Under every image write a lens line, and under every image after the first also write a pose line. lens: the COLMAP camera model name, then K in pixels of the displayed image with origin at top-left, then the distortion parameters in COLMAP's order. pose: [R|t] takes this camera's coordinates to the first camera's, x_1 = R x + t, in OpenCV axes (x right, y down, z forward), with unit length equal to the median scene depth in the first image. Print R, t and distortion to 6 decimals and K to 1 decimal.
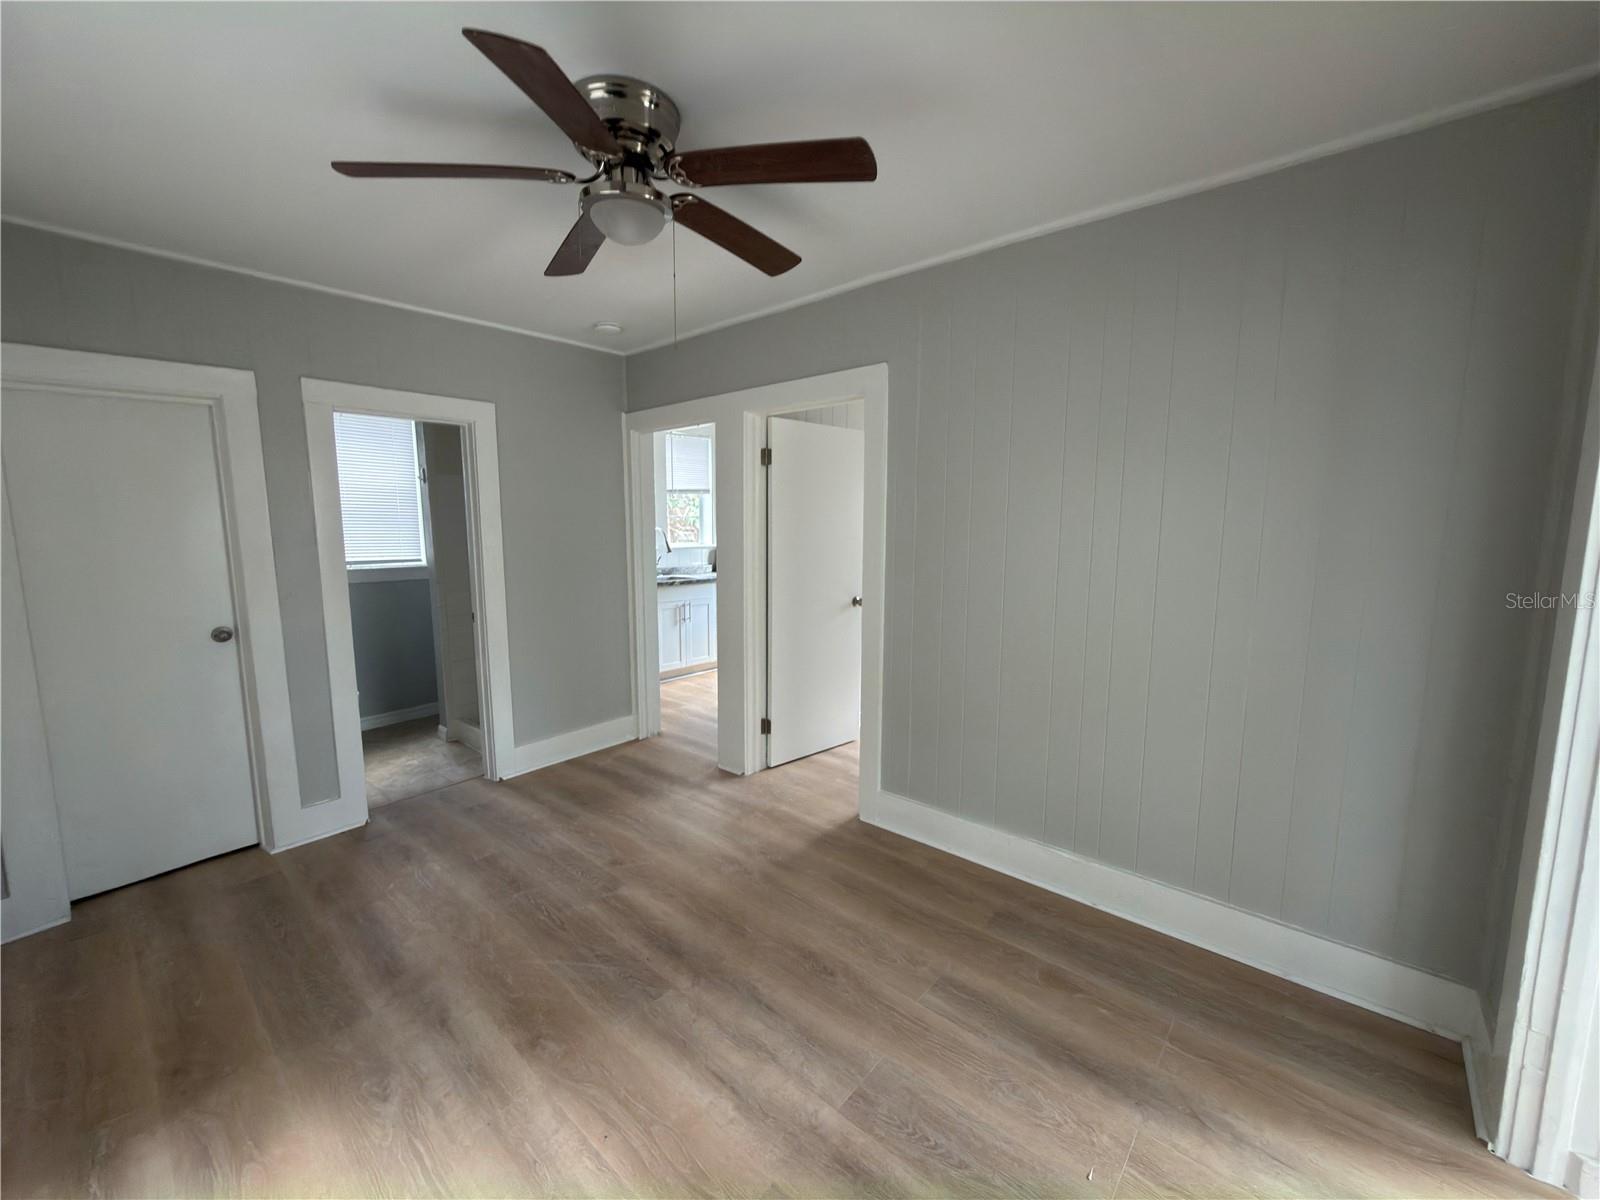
lens RADIAL K [[635.0, 0, 800.0], [0, 635.0, 600.0], [0, 0, 1]] dist [-0.000120, -0.000147]
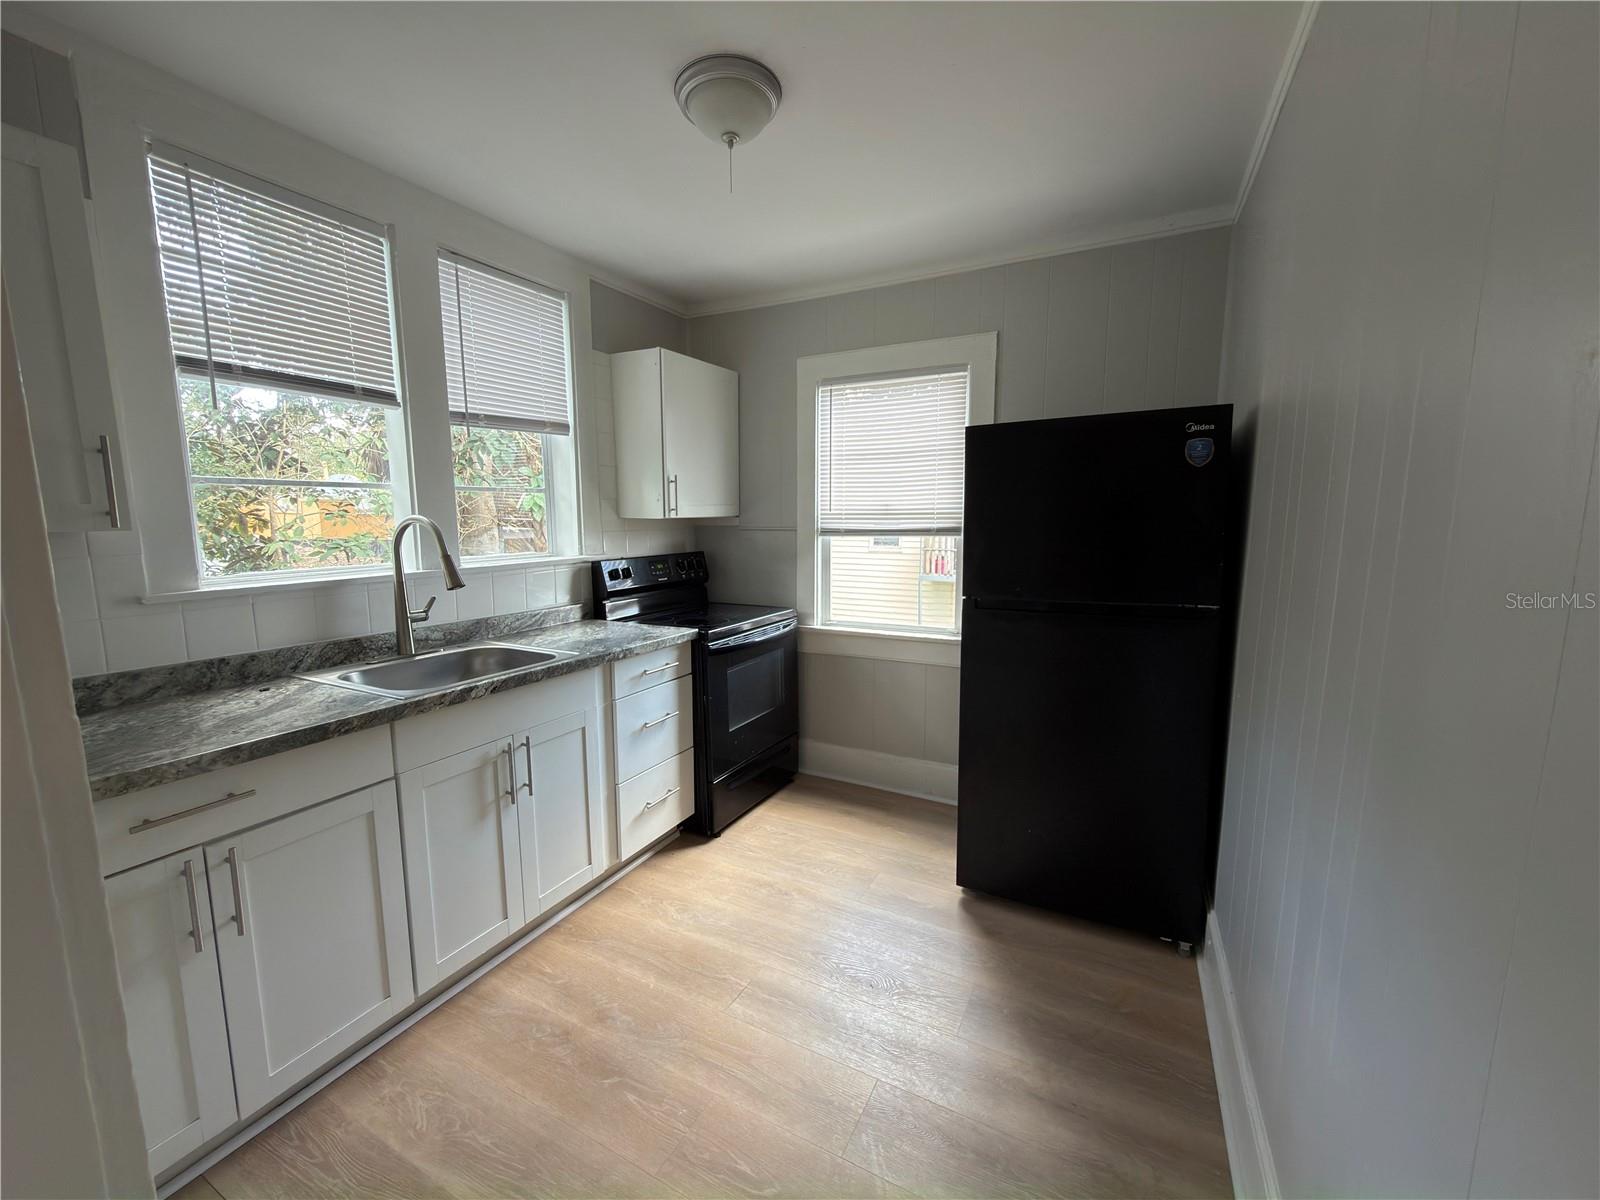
lens RADIAL K [[635.0, 0, 800.0], [0, 635.0, 600.0], [0, 0, 1]] dist [-0.000120, -0.000147]
pose [[0.973555, -0.035796, 0.225630, -0.105187], [0.034009, 0.999352, 0.011803, -0.065876], [-0.225906, -0.003818, 0.974142, 0.632972]]
